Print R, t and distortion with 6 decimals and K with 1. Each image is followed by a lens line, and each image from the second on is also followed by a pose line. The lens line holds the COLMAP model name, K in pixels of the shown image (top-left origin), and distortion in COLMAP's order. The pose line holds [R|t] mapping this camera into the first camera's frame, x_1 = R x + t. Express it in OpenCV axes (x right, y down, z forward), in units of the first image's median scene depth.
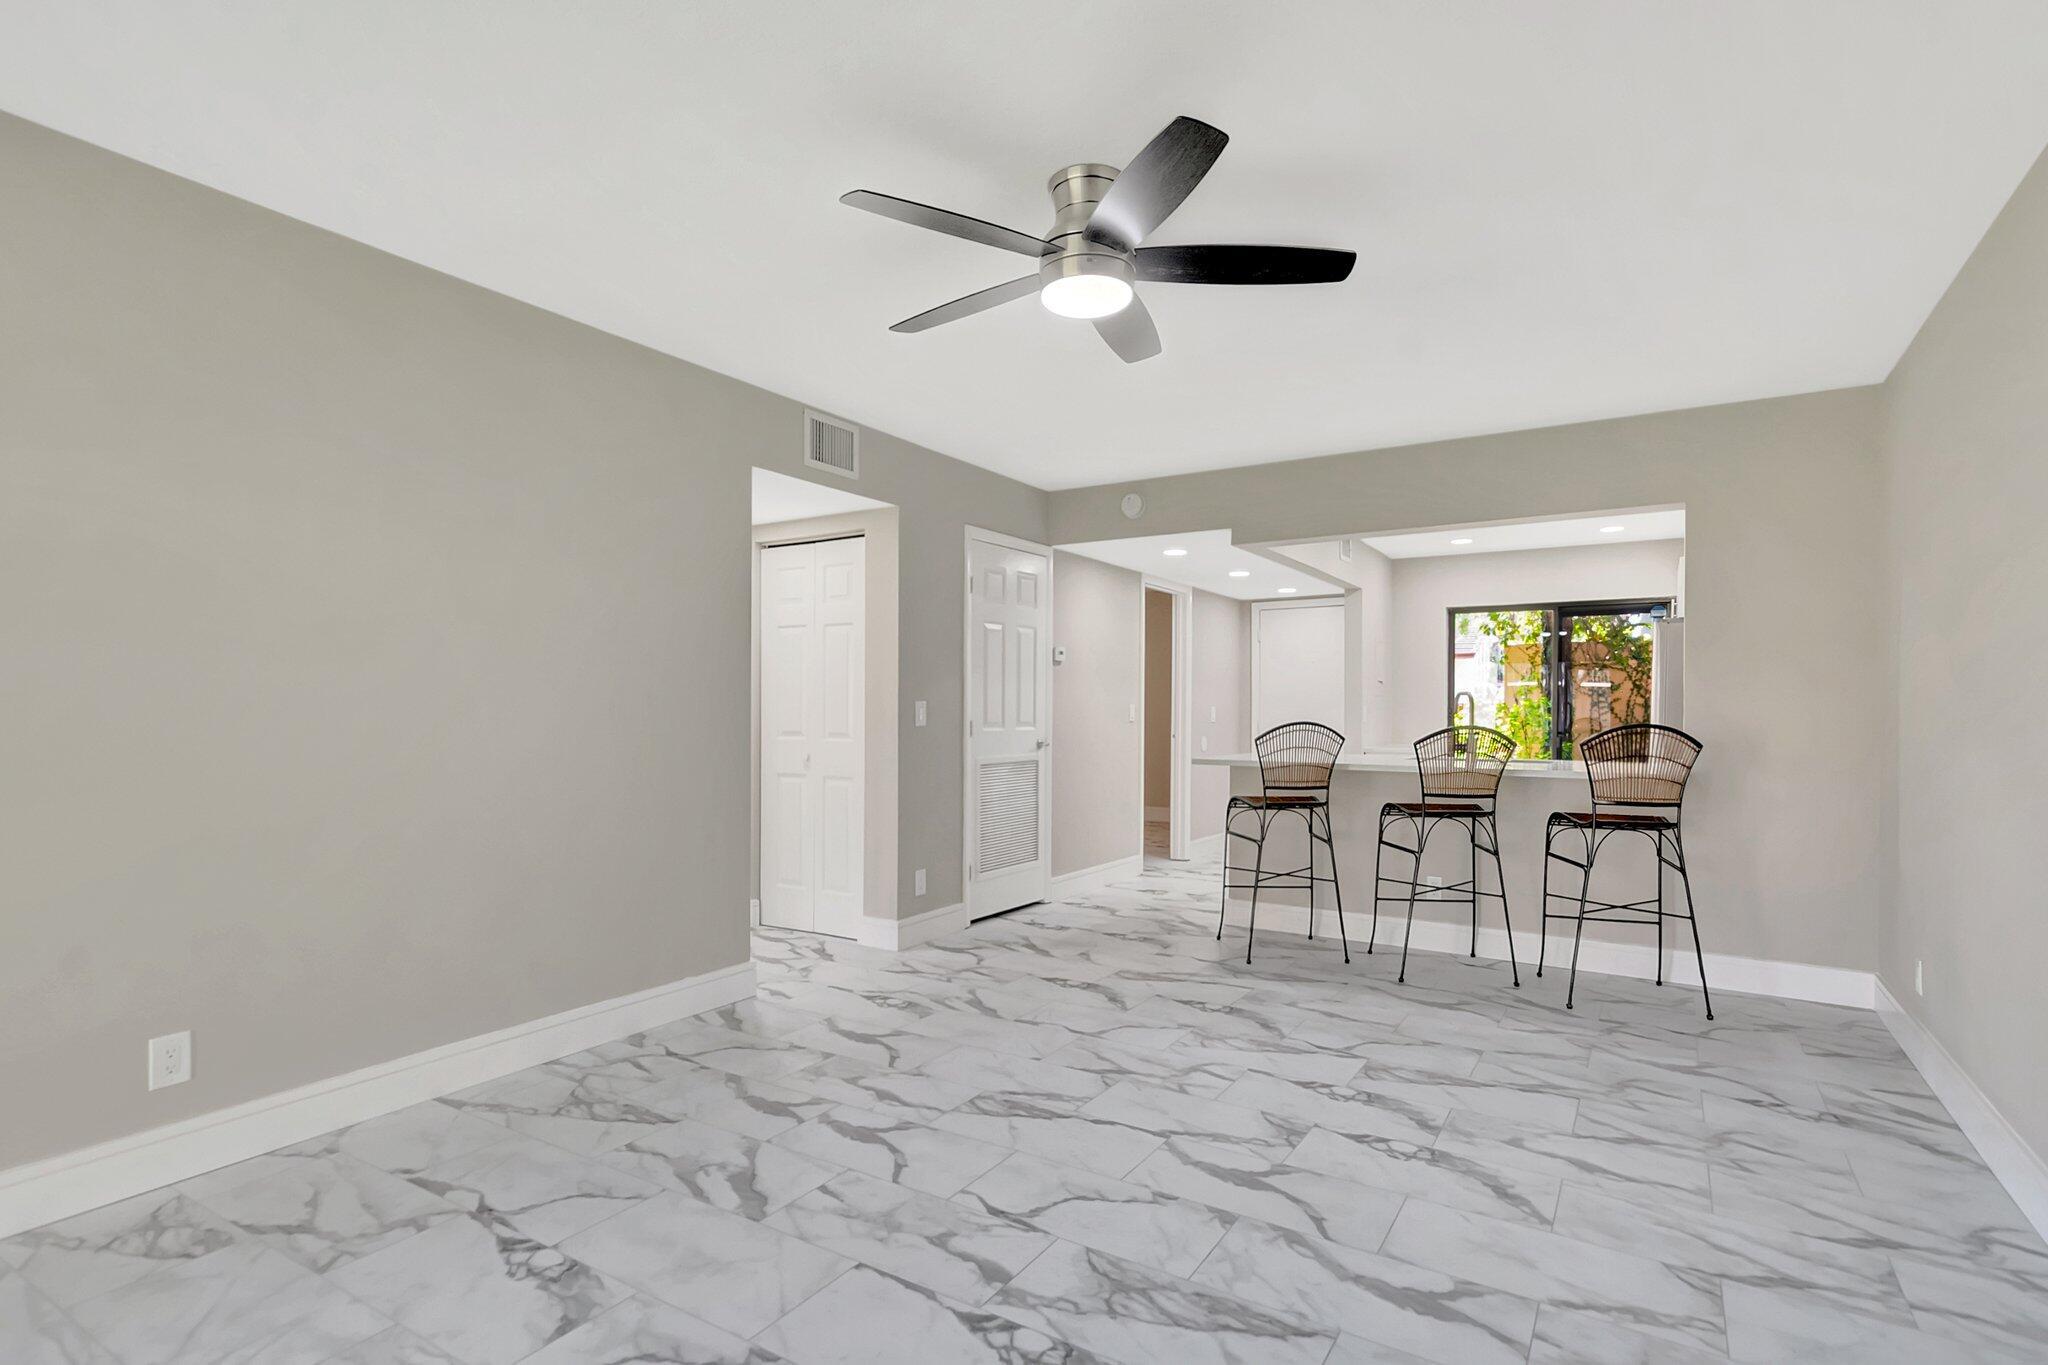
lens RADIAL K [[1026.2, 0, 1023.5], [0, 1026.2, 692.3], [0, 0, 1]] dist [0.004613, 0.000335]
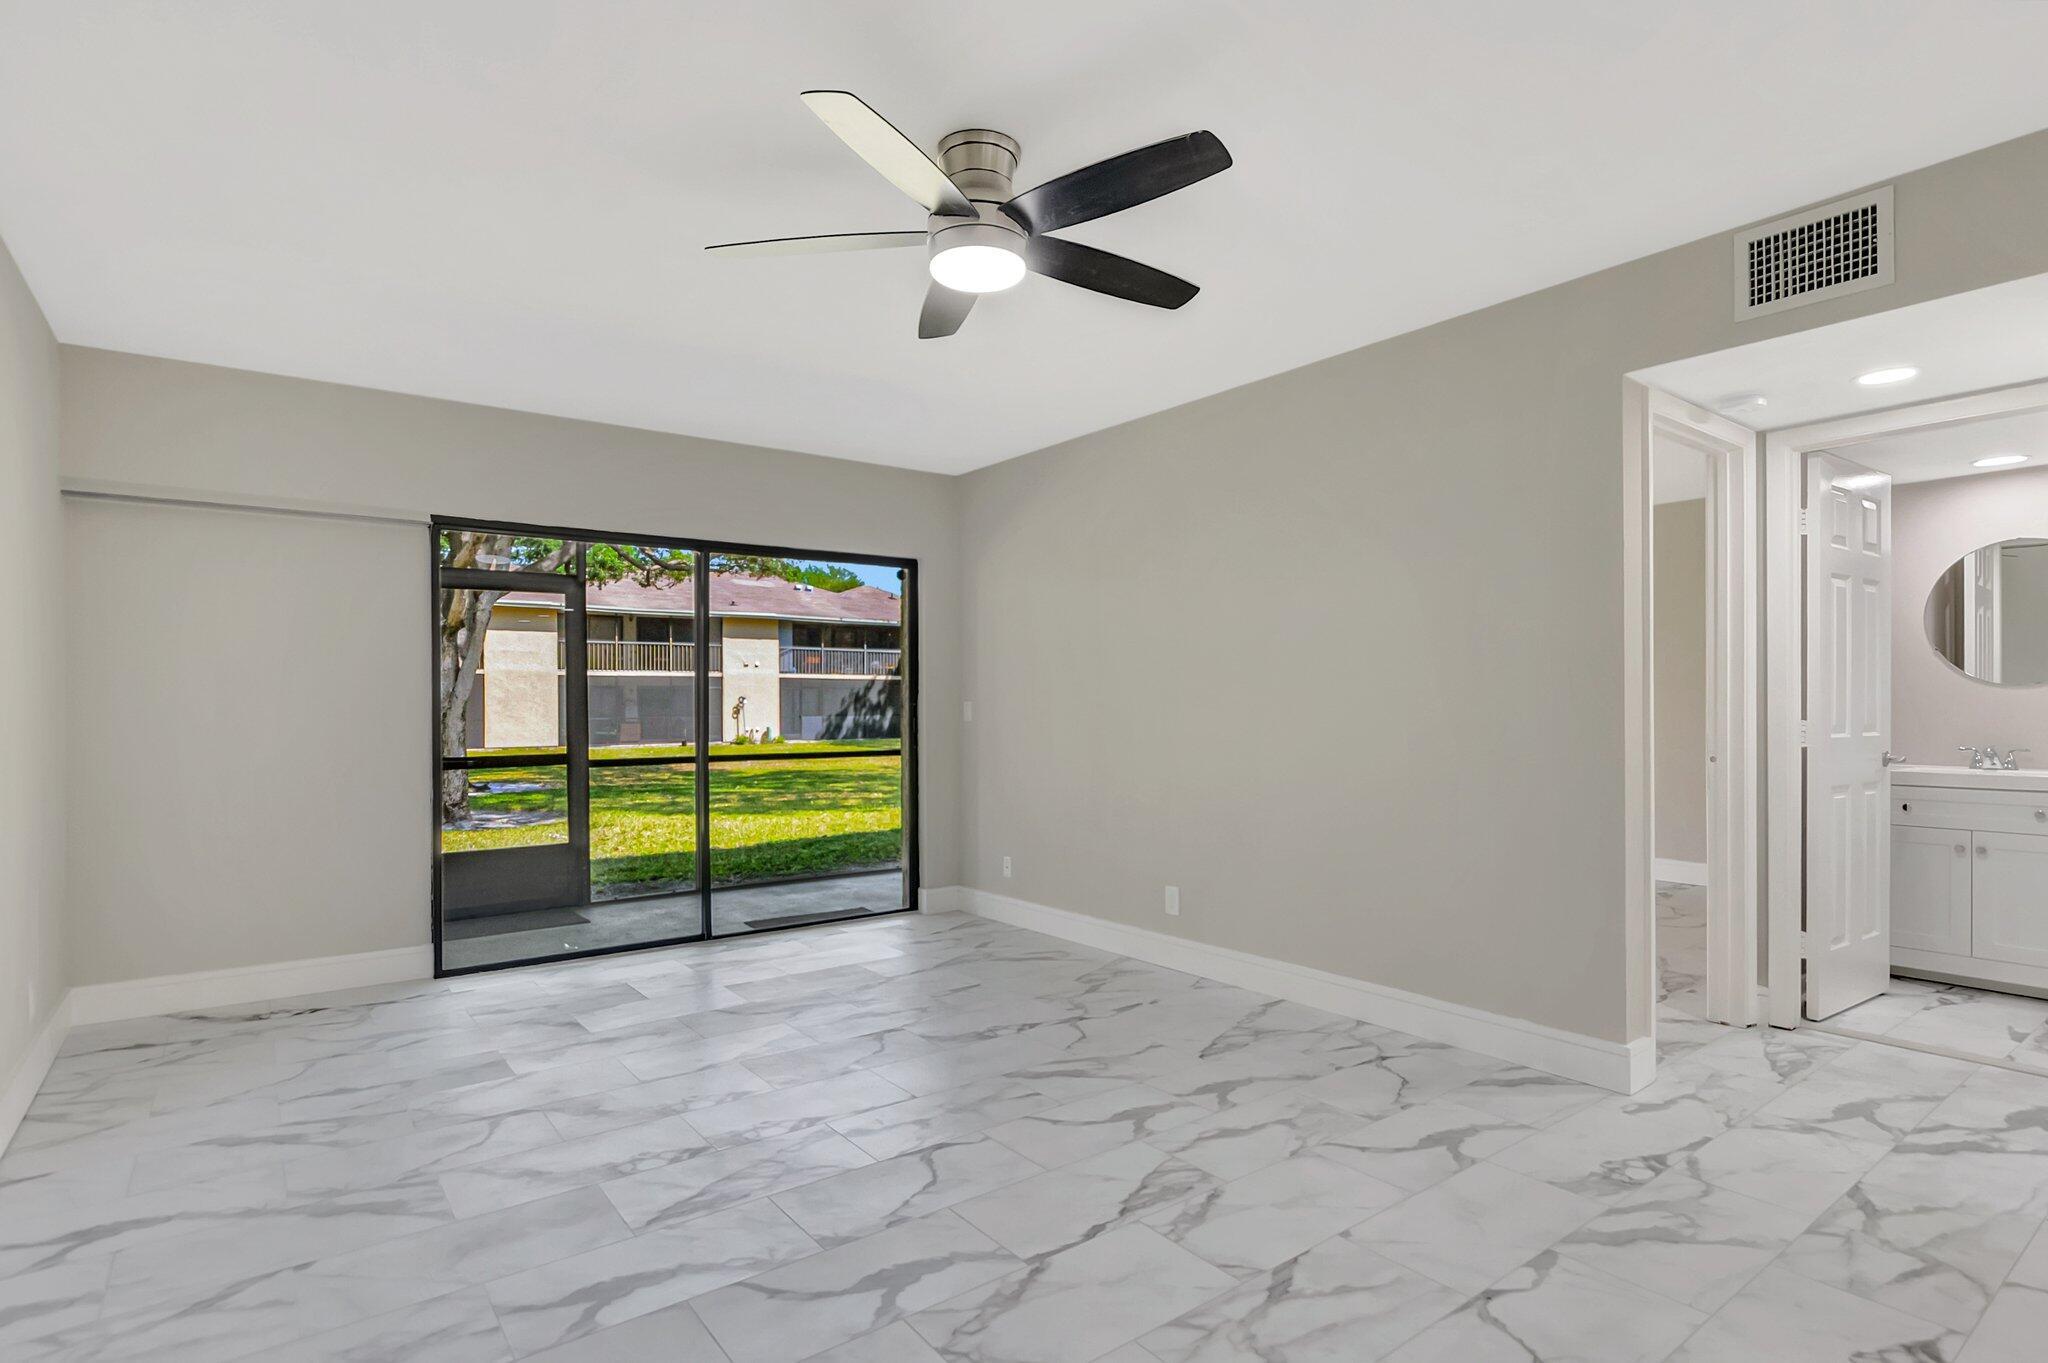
lens RADIAL K [[1056.8, 0, 1024.1], [0, 1056.8, 692.7], [0, 0, 1]] dist [-0.005370, -0.001132]
pose [[-0.369341, -0.008578, -0.929254, 0.820619], [0.020312, 0.999644, -0.017301, 0.017659], [0.929072, -0.025265, -0.369036, 1.210365]]
